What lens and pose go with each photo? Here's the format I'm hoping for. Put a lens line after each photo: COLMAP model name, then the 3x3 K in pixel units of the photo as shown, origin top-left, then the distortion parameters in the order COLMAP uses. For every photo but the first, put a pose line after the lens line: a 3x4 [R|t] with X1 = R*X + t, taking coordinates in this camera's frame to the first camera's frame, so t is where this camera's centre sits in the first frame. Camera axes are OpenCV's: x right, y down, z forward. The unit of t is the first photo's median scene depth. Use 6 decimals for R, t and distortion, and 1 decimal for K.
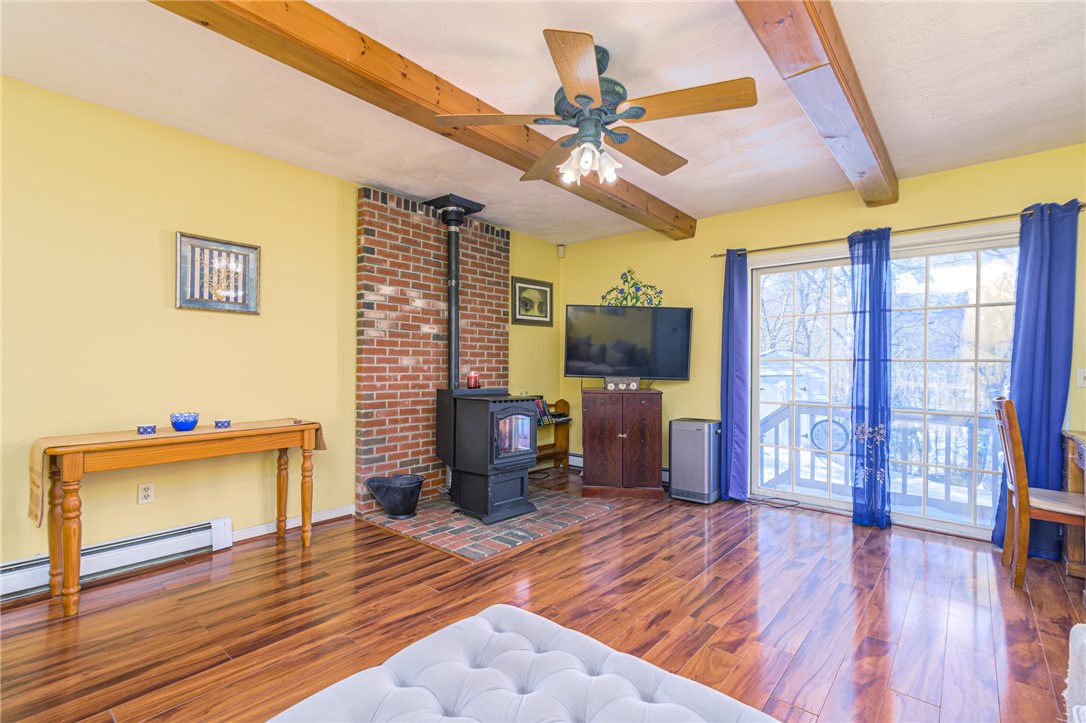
lens RADIAL K [[497.5, 0, 538.3], [0, 497.5, 366.7], [0, 0, 1]] dist [0.018908, -0.002870]
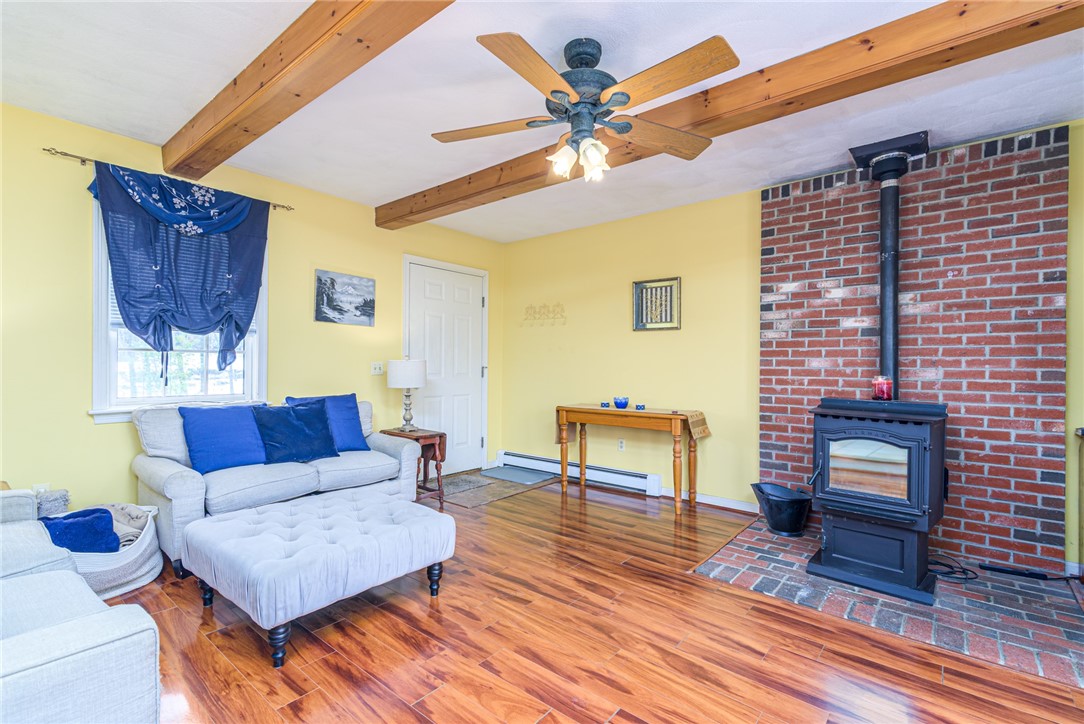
lens RADIAL K [[496.5, 0, 541.5], [0, 496.5, 365.8], [0, 0, 1]] dist [0.018908, -0.002870]
pose [[0.014825, -0.004827, -0.999878, 0.621734], [-0.010871, 0.999928, -0.004989, 0.002954], [0.999831, 0.010943, 0.014771, 0.524344]]
